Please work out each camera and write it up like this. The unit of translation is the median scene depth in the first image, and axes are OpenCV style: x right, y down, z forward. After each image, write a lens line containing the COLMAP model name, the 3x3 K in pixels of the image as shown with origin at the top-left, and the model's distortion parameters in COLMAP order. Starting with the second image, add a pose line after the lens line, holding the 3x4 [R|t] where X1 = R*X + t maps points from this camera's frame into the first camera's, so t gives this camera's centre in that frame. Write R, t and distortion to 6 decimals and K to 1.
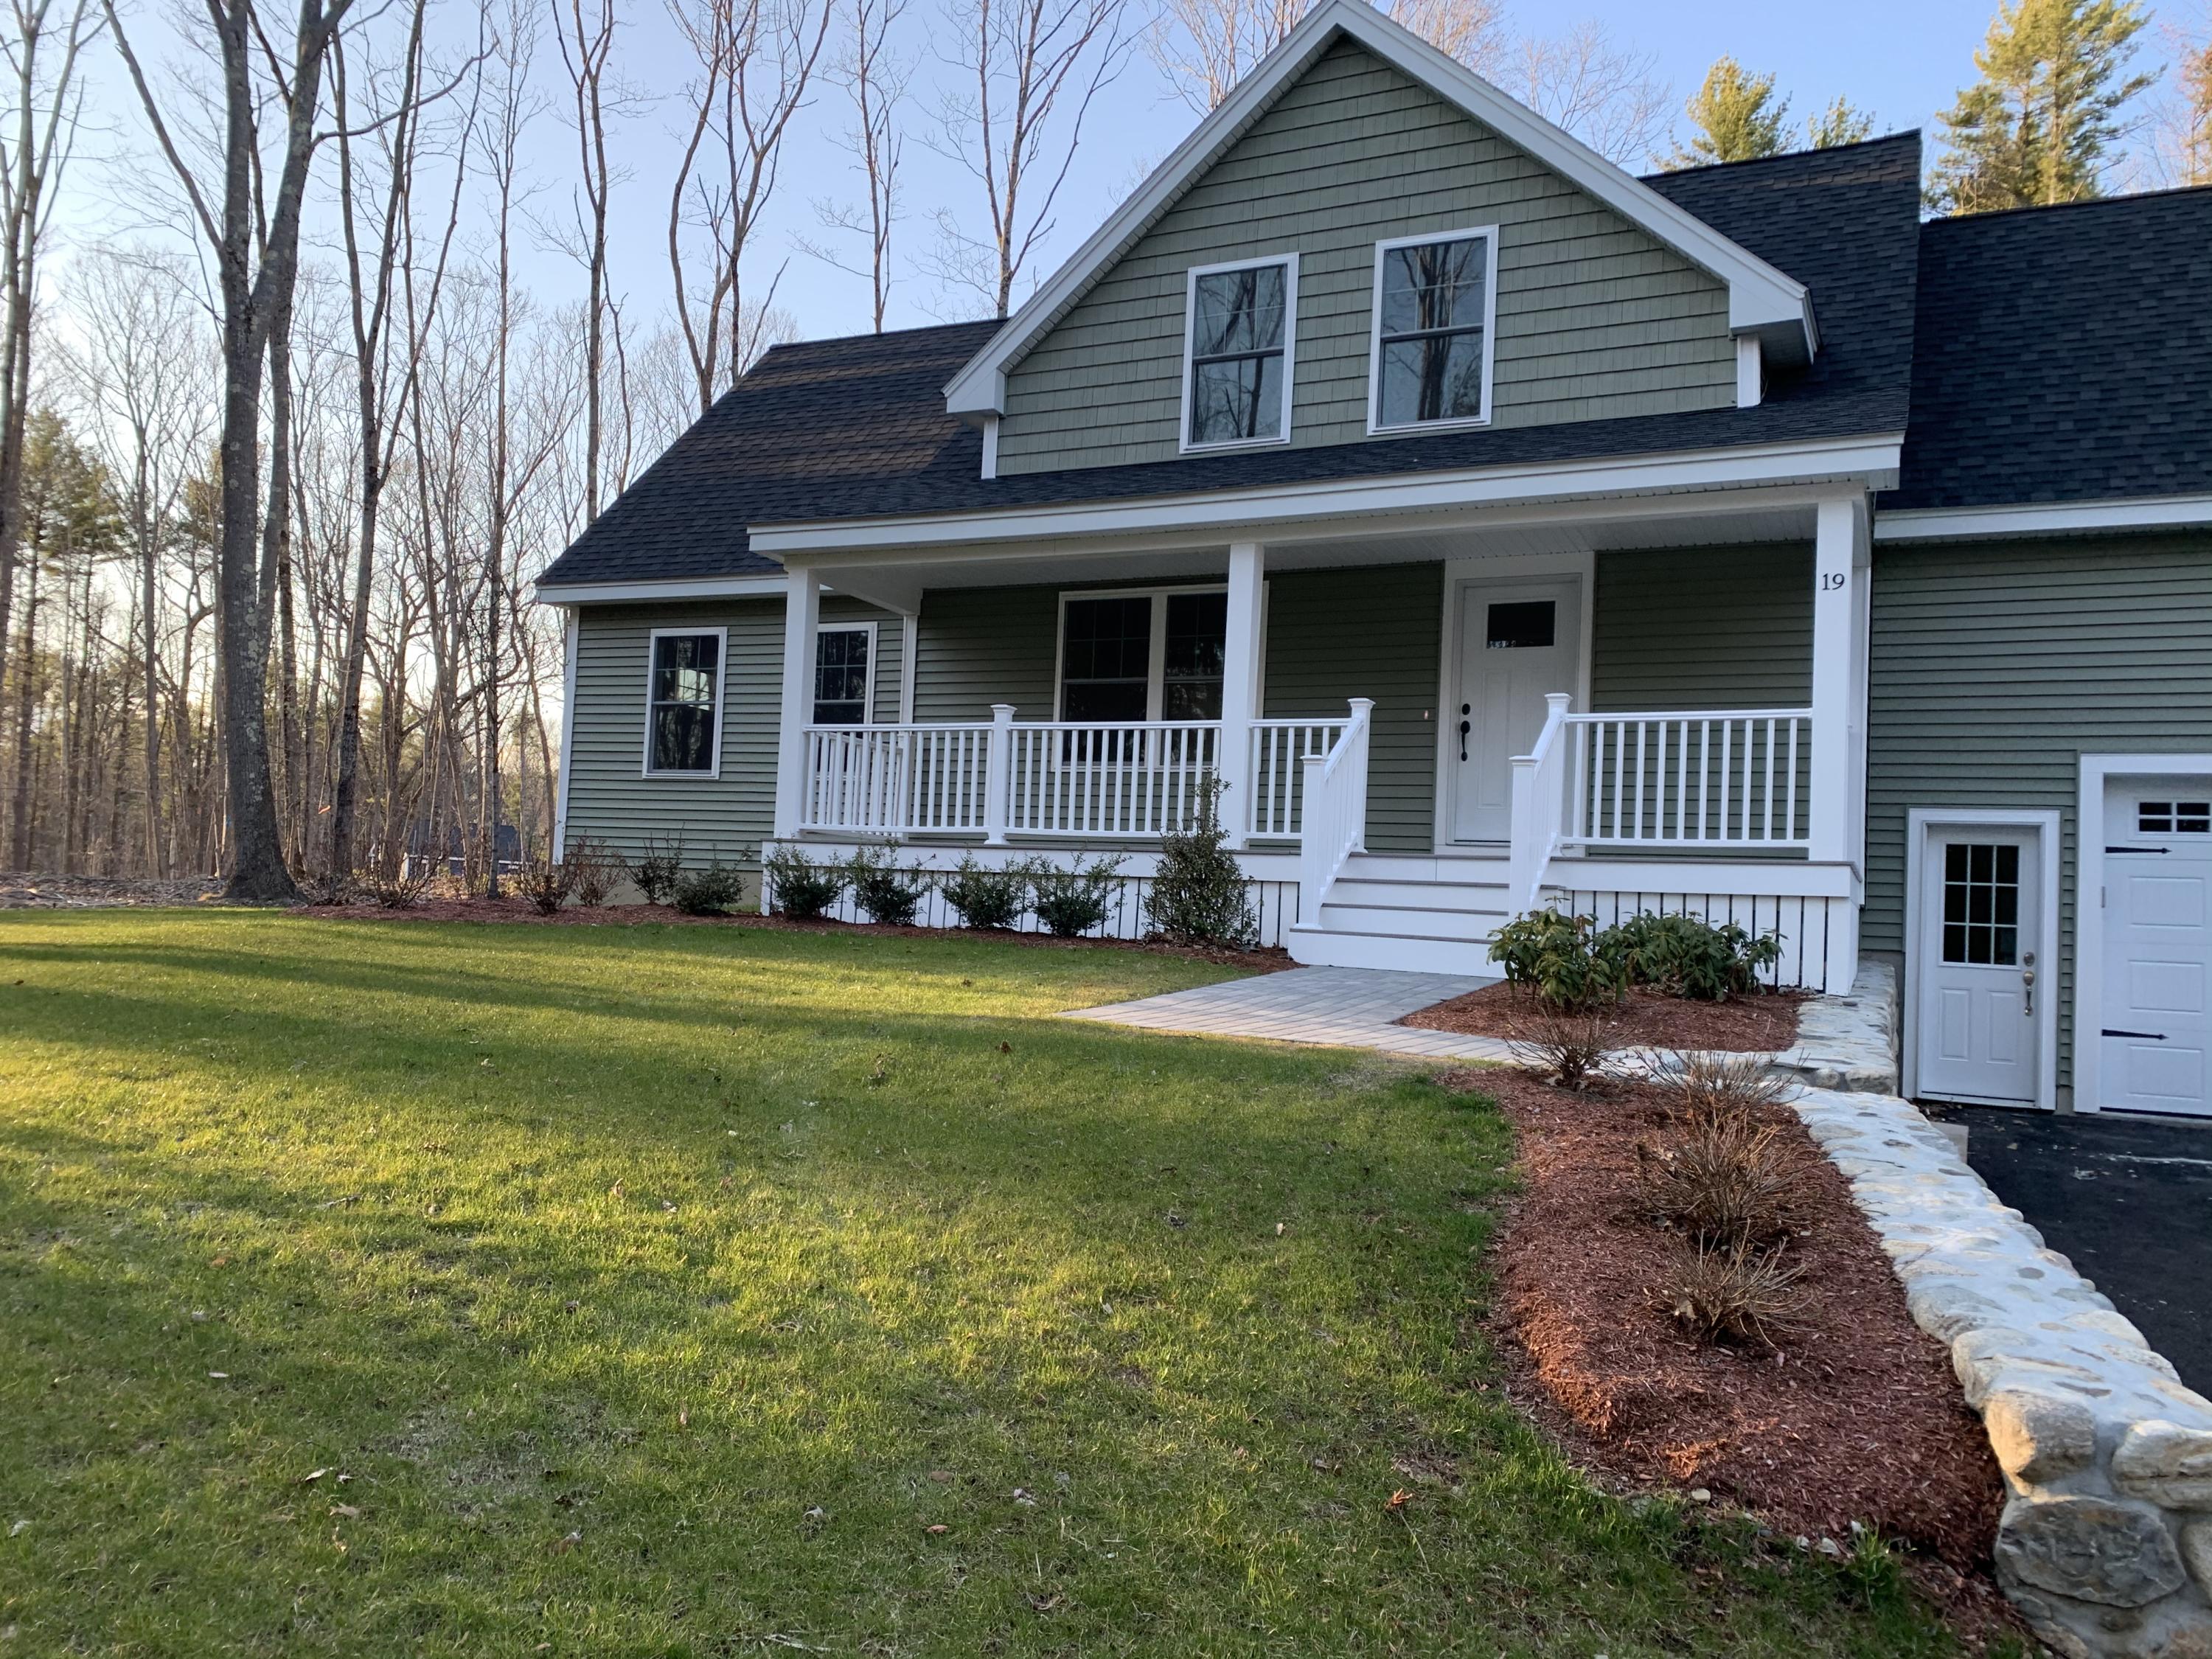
lens RADIAL K [[1661.8, 0, 1106.0], [0, 1661.8, 829.5], [0, 0, 1]] dist [0.131181, -0.173806]
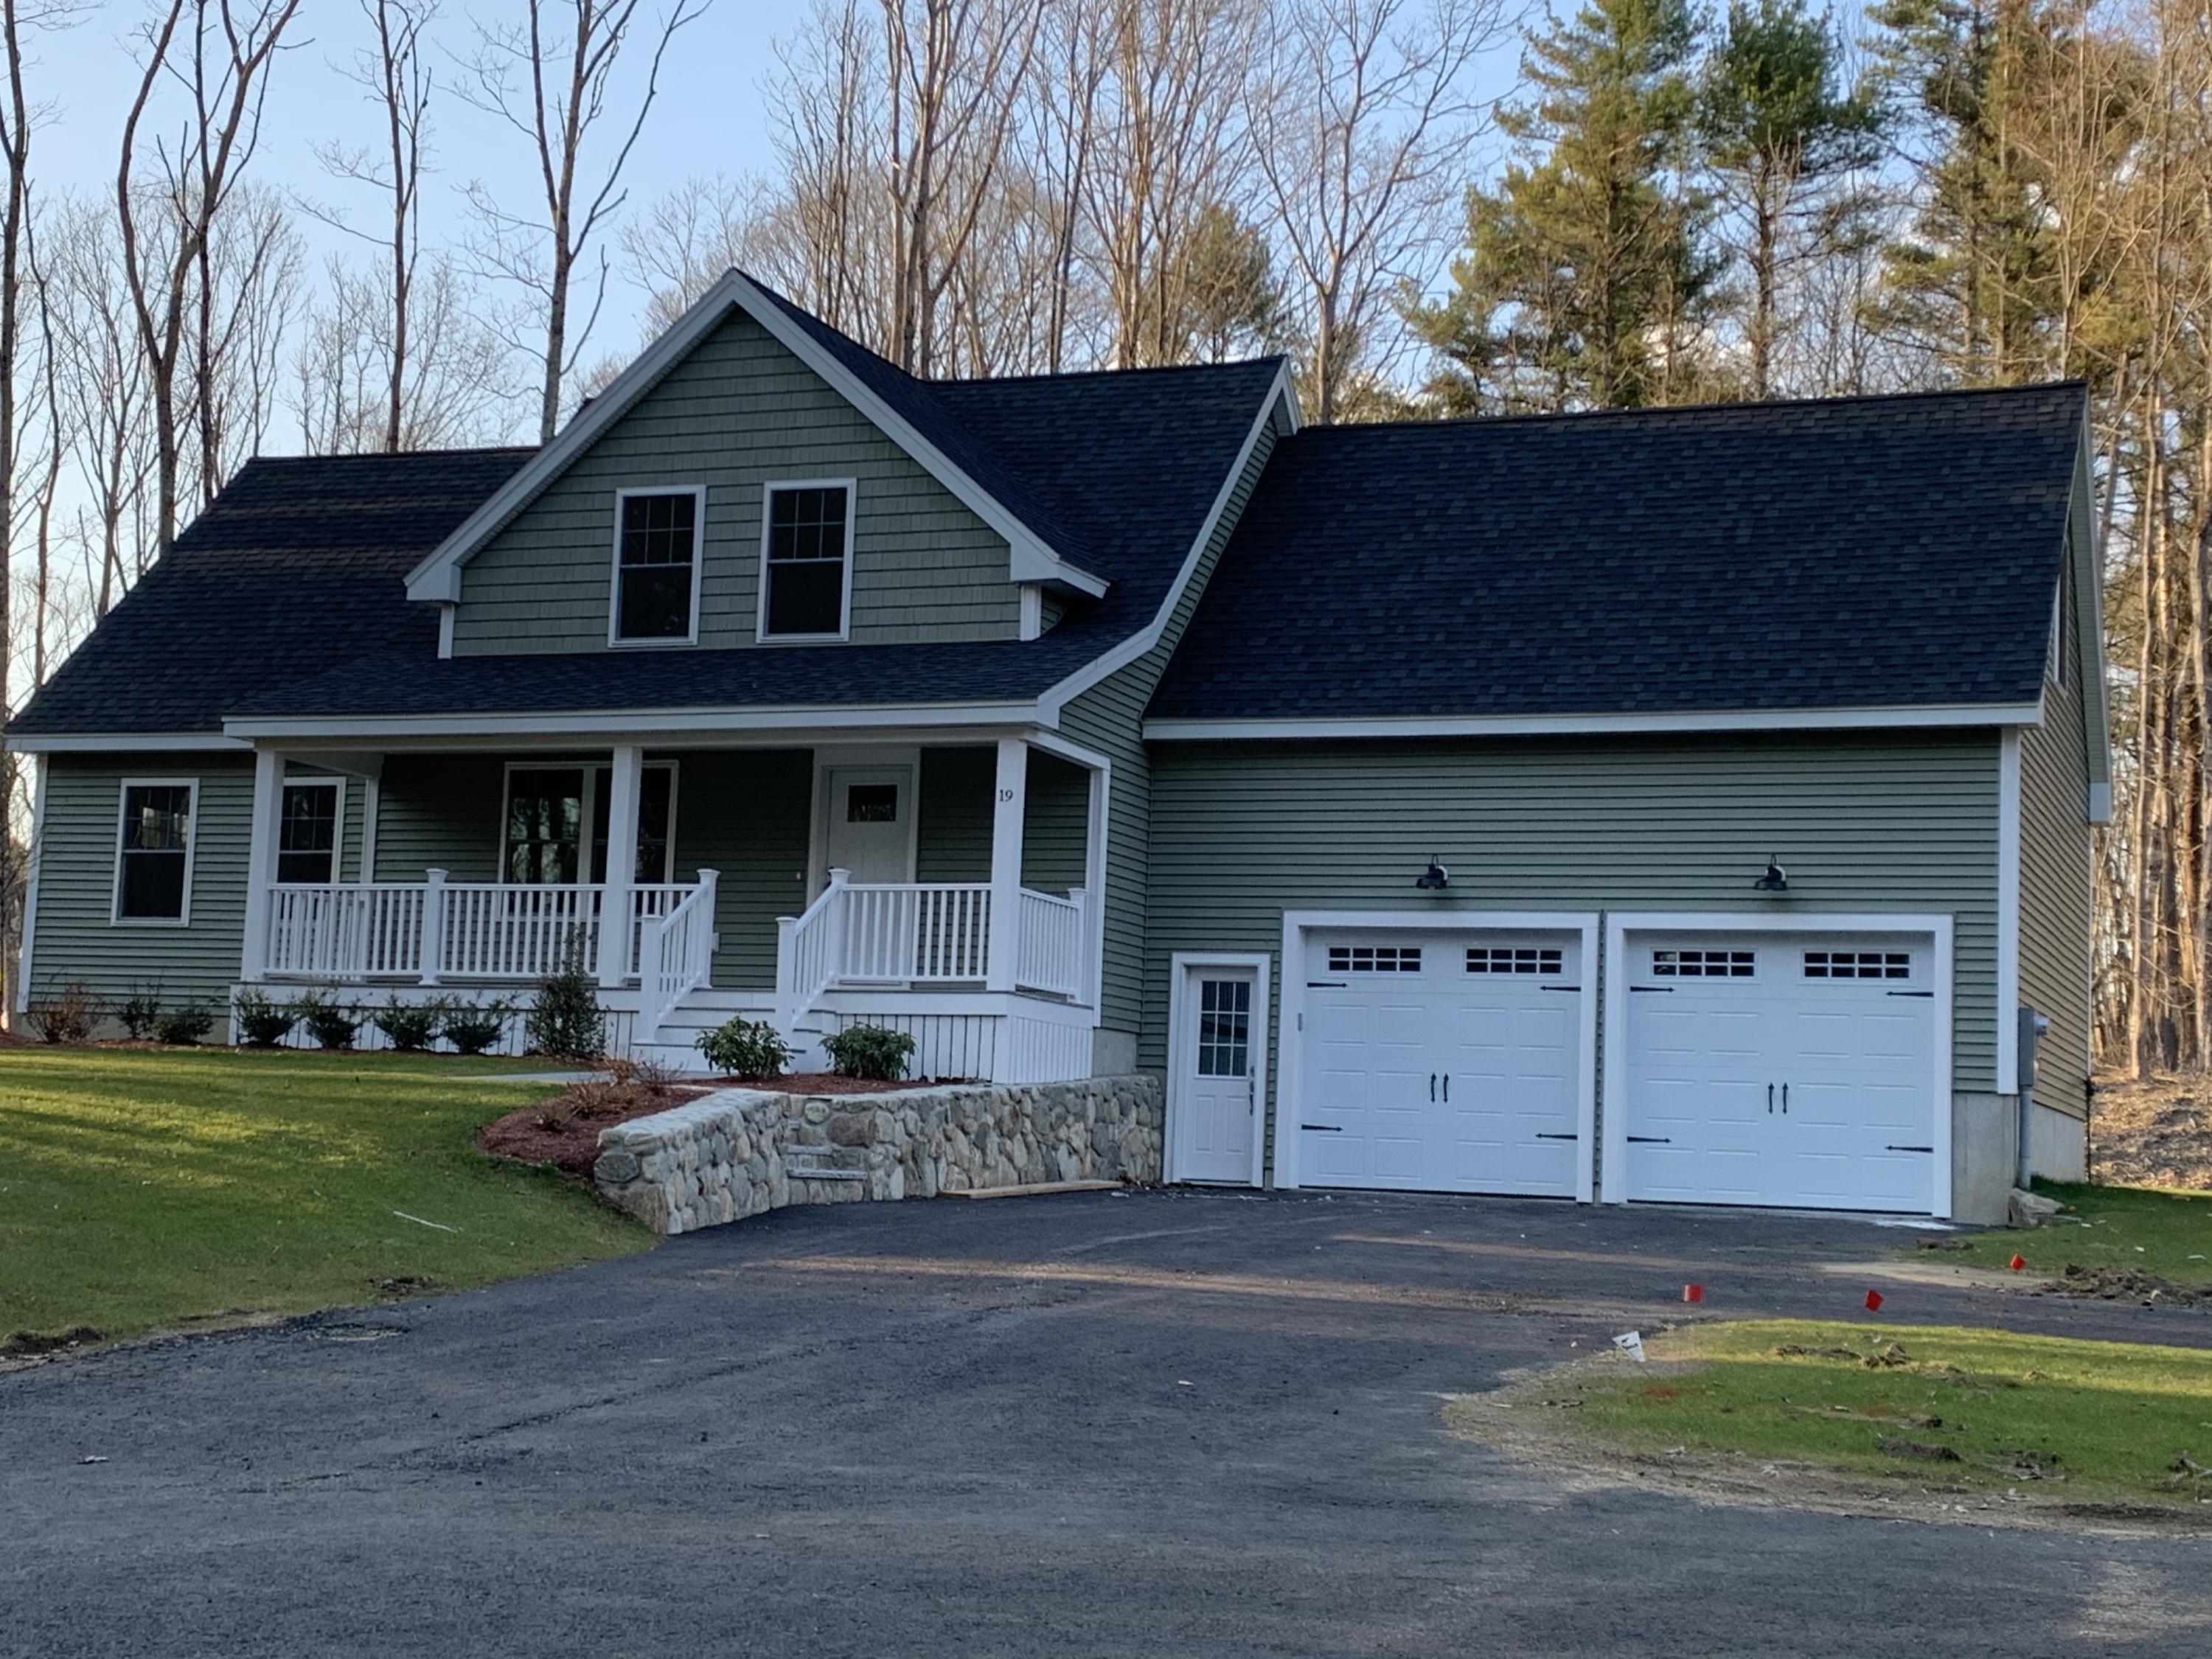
lens RADIAL K [[3288.9, 0, 1103.2], [0, 3288.9, 820.0], [0, 0, 1]] dist [0.362212, -1.431435]
pose [[0.998631, 0.000211, 0.052308, 0.295523], [0.002365, 0.998787, -0.049180, 0.009498], [-0.052255, 0.049237, 0.997419, -1.444640]]
